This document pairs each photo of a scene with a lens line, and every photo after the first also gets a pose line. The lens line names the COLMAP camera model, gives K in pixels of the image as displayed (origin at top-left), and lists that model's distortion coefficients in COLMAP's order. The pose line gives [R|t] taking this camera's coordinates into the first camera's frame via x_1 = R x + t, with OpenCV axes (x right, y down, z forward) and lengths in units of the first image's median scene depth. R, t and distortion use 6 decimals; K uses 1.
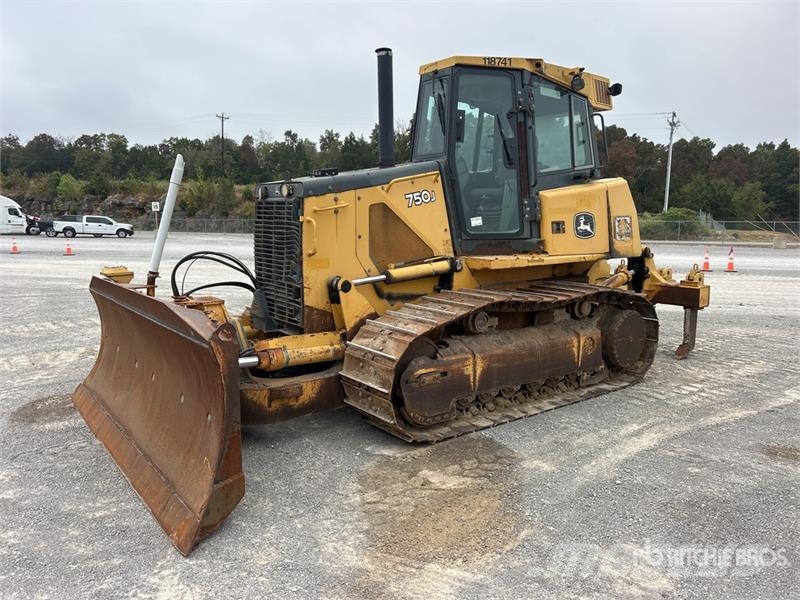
lens RADIAL K [[598.0, 0, 401.0], [0, 598.0, 303.5], [0, 0, 1]] dist [0.066190, -0.079010]
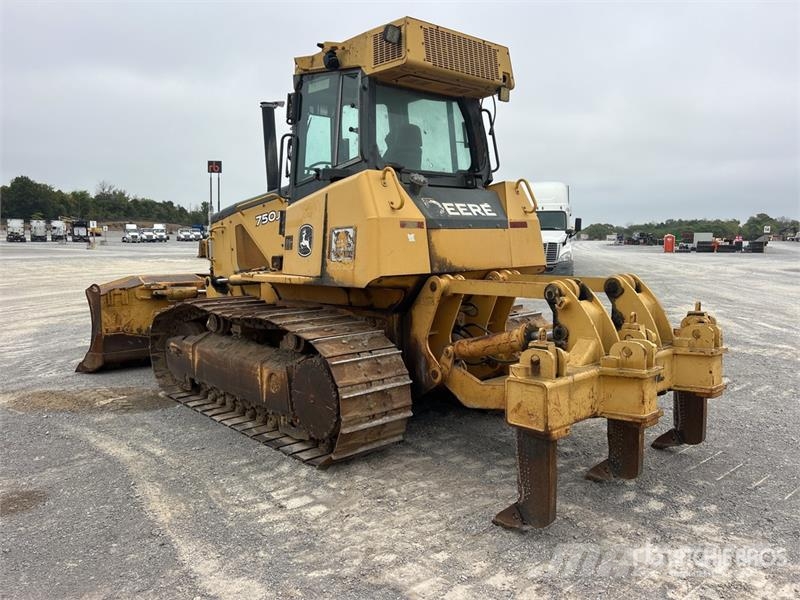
lens RADIAL K [[598.4, 0, 401.9], [0, 598.4, 307.9], [0, 0, 1]] dist [0.069664, -0.081459]
pose [[0.064696, 0.101341, -0.992746, 1.252153], [-0.133102, 0.986817, 0.092062, -0.146926], [0.988989, 0.126180, 0.077332, 1.200770]]
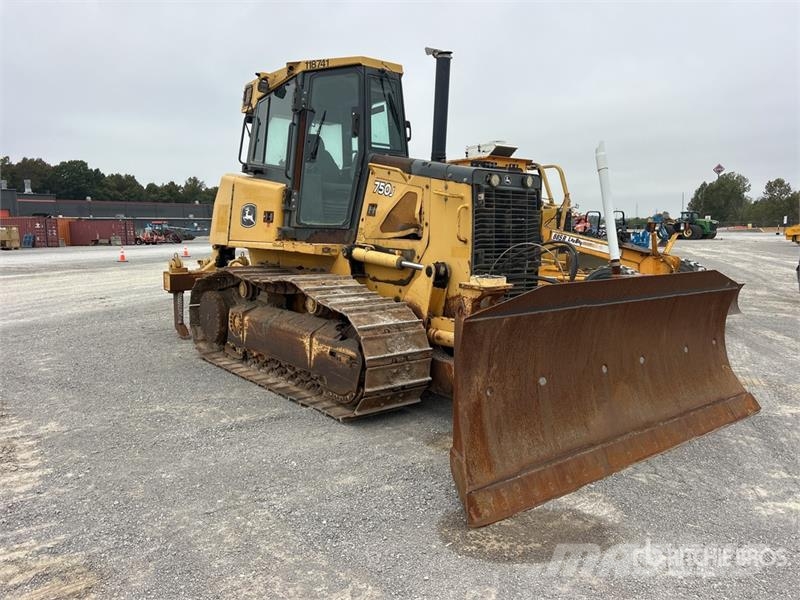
lens RADIAL K [[597.3, 0, 400.0], [0, 597.3, 300.0], [0, 0, 1]] dist [0.066742, -0.073405]
pose [[-0.010521, -0.125270, 0.992067, -1.117964], [0.137272, 0.982548, 0.125524, -0.129266], [-0.990478, 0.137503, 0.006858, 1.098657]]
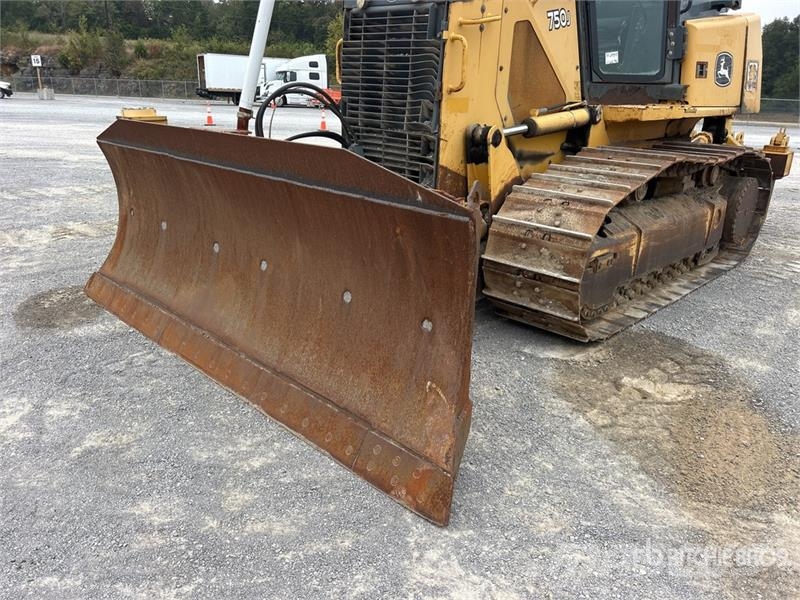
lens RADIAL K [[598.8, 0, 400.5], [0, 598.8, 313.3], [0, 0, 1]] dist [0.064809, -0.079860]
pose [[0.989536, -0.026328, 0.141863, -0.279715], [-0.004755, 0.976726, 0.214436, 0.020264], [-0.144207, -0.212867, 0.966381, 0.225966]]
